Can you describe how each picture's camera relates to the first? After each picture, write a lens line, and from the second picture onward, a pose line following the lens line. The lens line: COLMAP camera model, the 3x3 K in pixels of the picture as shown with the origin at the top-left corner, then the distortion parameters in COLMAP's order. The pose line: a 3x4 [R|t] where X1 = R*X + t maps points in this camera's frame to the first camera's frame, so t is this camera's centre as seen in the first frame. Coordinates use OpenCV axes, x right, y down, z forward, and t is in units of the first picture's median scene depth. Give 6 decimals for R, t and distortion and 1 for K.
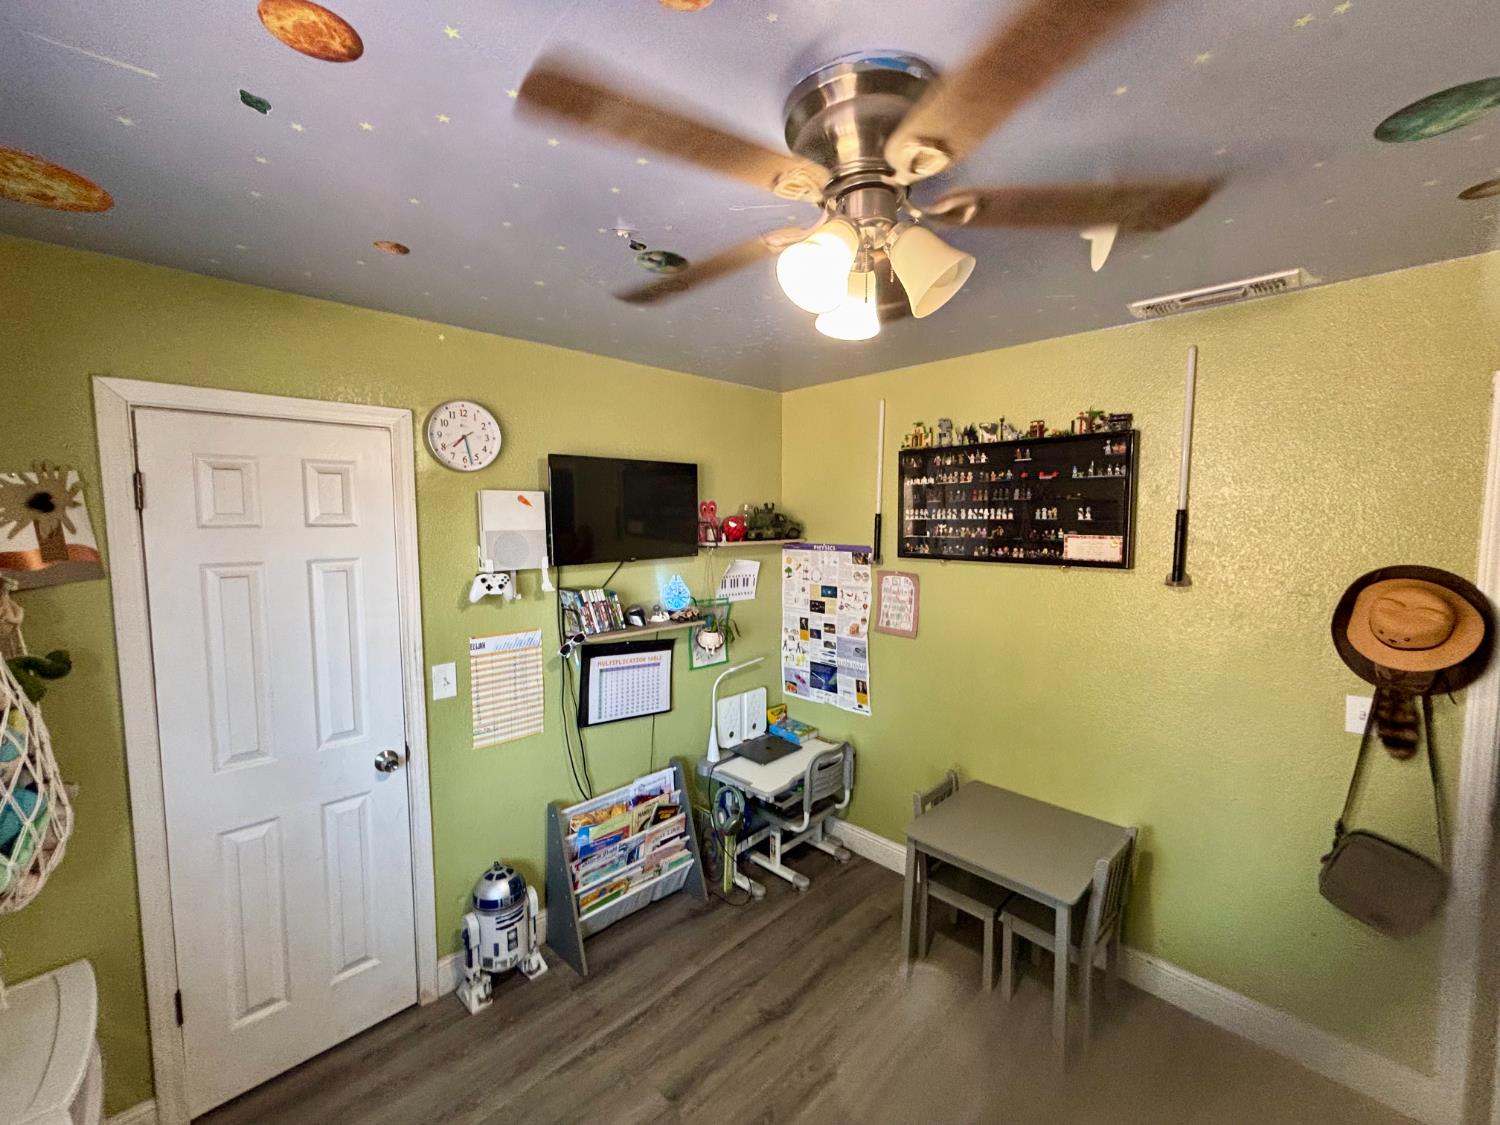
lens RADIAL K [[606.8, 0, 750.0], [0, 606.8, 562.5], [0, 0, 1]] dist [0.000950, -0.000063]
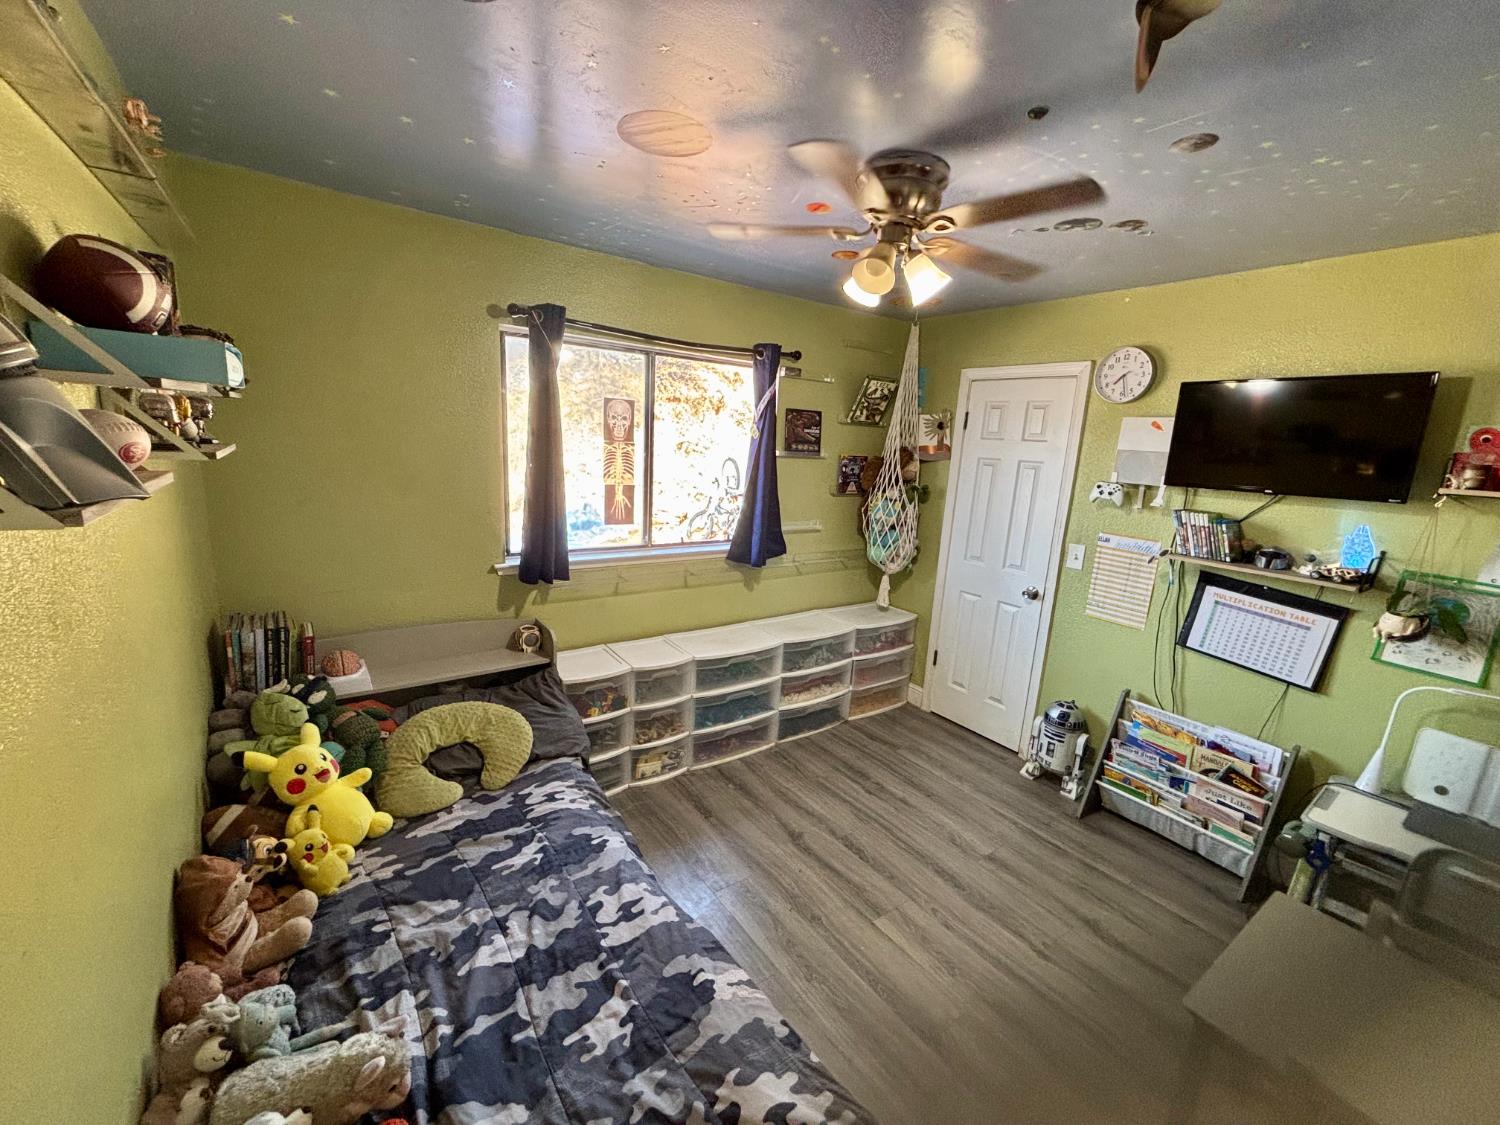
lens RADIAL K [[606.8, 0, 750.0], [0, 606.8, 562.5], [0, 0, 1]] dist [0.000950, -0.000063]
pose [[-0.155109, 0.197365, -0.967981, 0.817492], [-0.132877, 0.966768, 0.218410, 0.001219], [0.978920, 0.162500, -0.123729, 0.367948]]
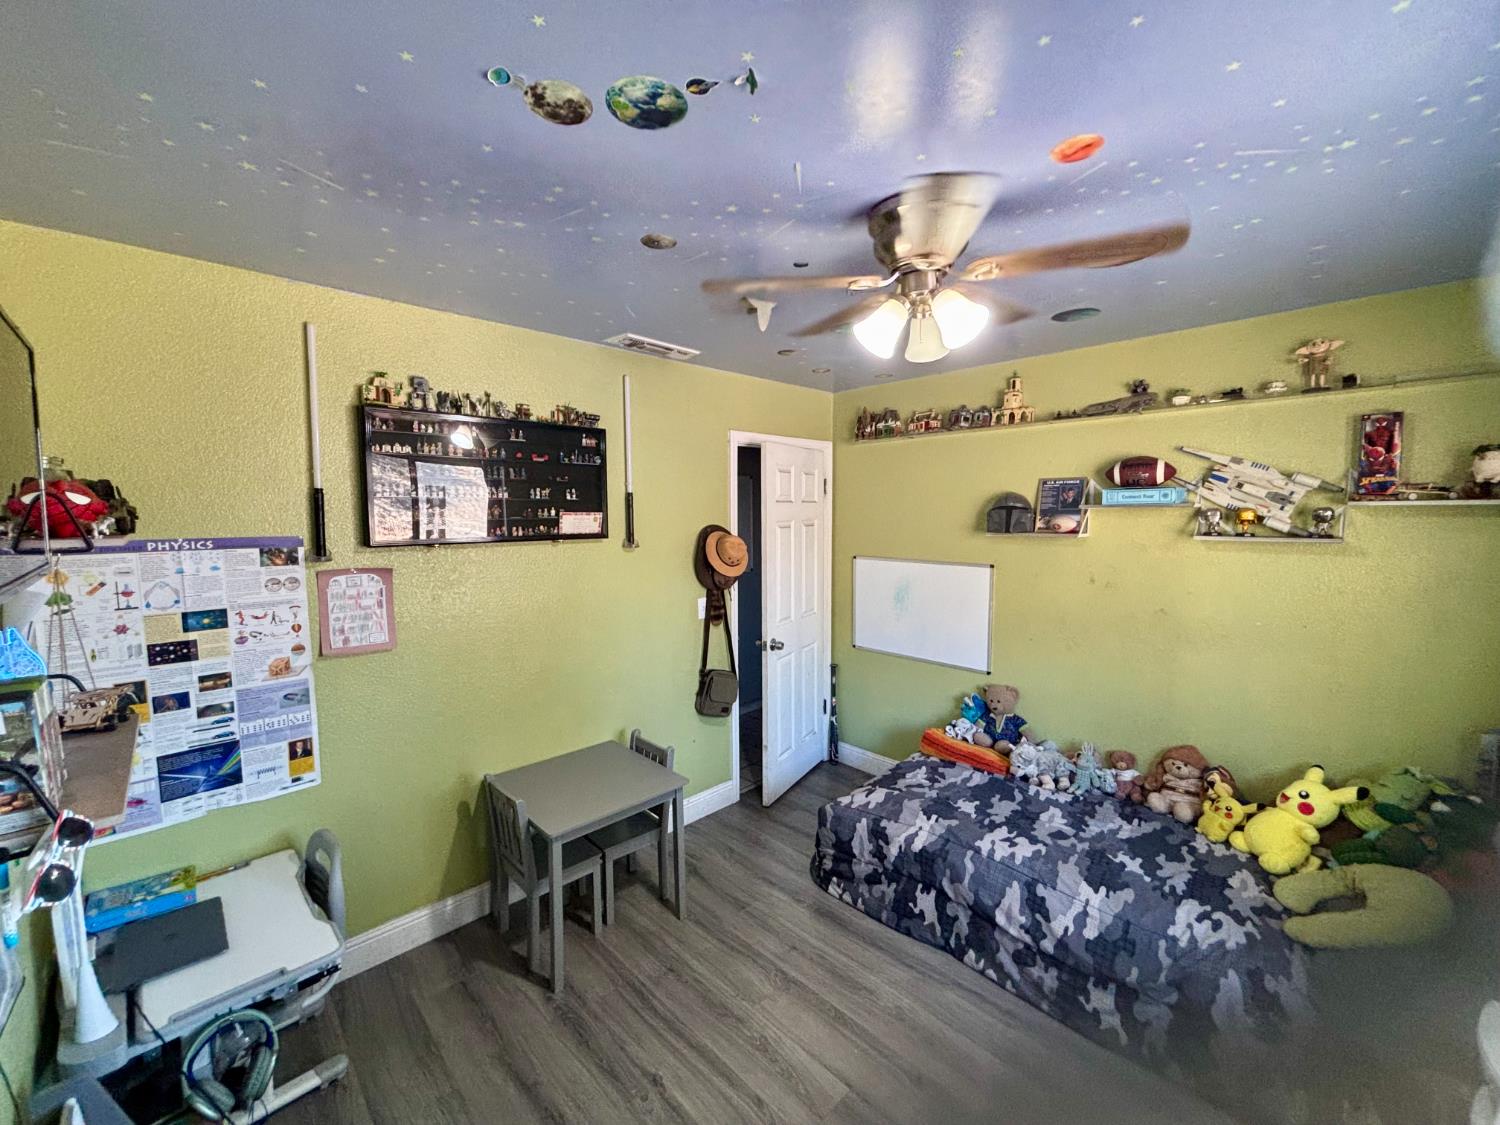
lens RADIAL K [[610.3, 0, 750.0], [0, 610.3, 562.5], [0, 0, 1]] dist [0.001239, 0.000031]
pose [[0.003552, -0.081991, 0.996627, -0.541011], [0.081698, 0.993325, 0.081429, -0.014556], [-0.996651, 0.081134, 0.010227, 0.564371]]
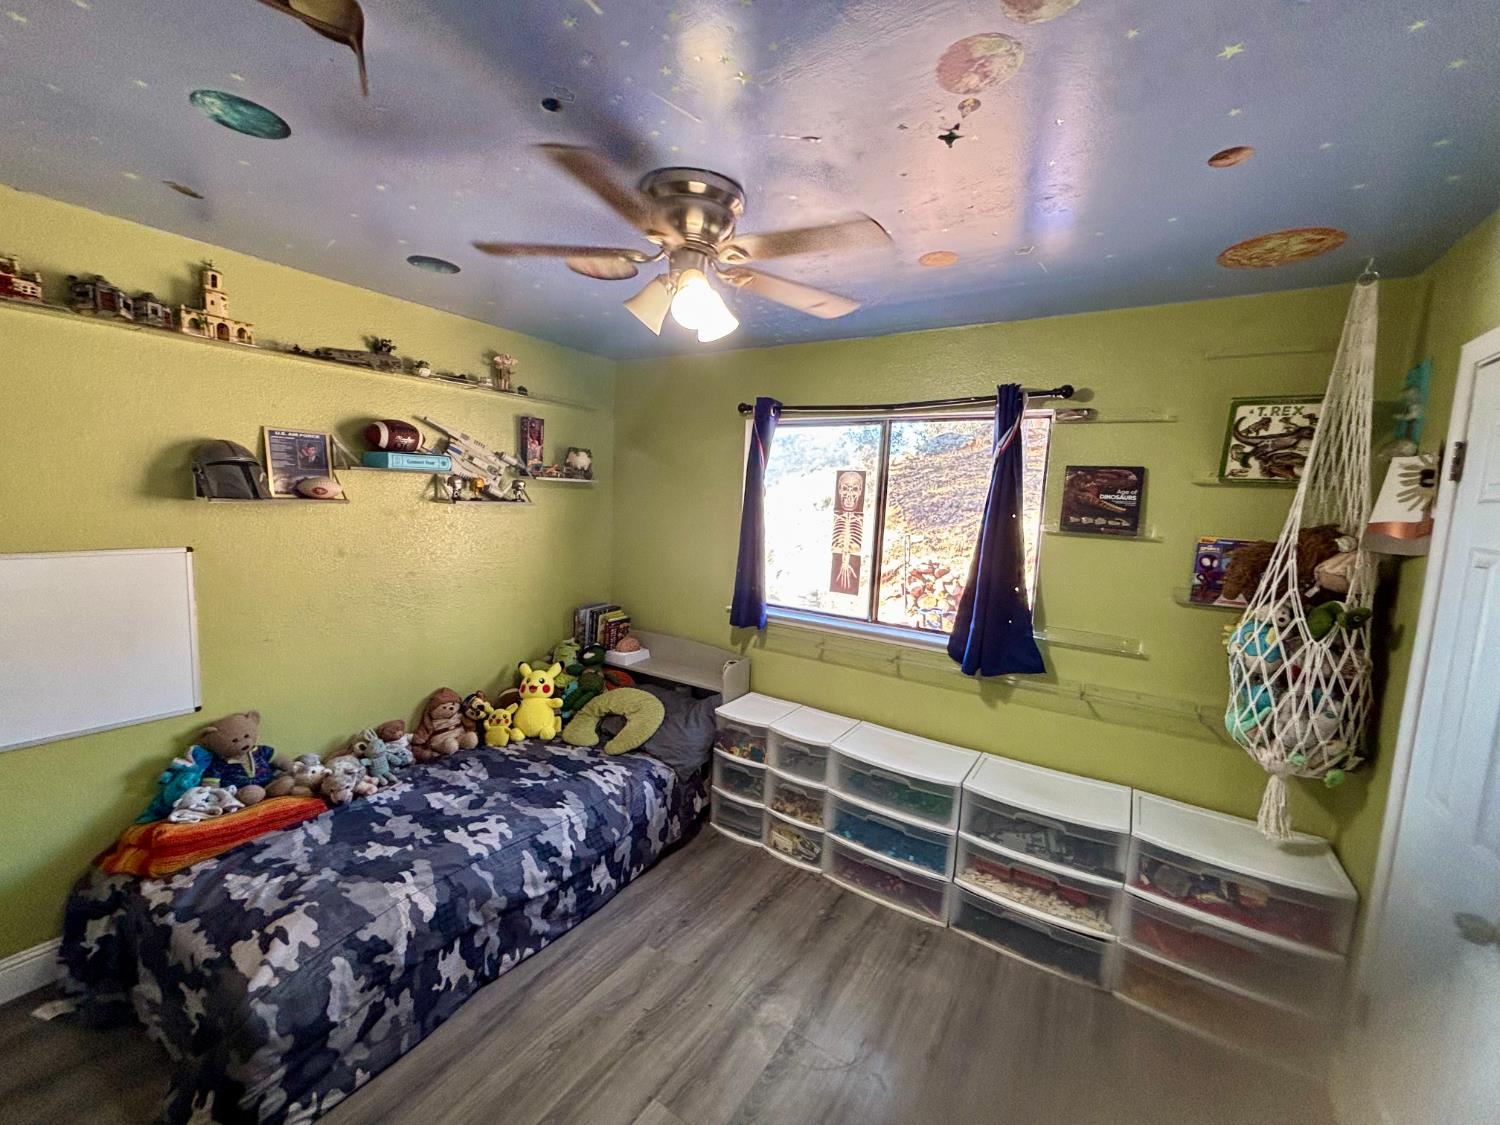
lens RADIAL K [[608.4, 0, 748.2], [0, 608.4, 560.5], [0, 0, 1]] dist [0.003483, 0.000064]
pose [[-0.974373, -0.017675, -0.224244, 0.145782], [-0.060025, 0.981189, 0.183478, -0.046121], [0.216783, 0.192237, -0.957105, 1.033706]]
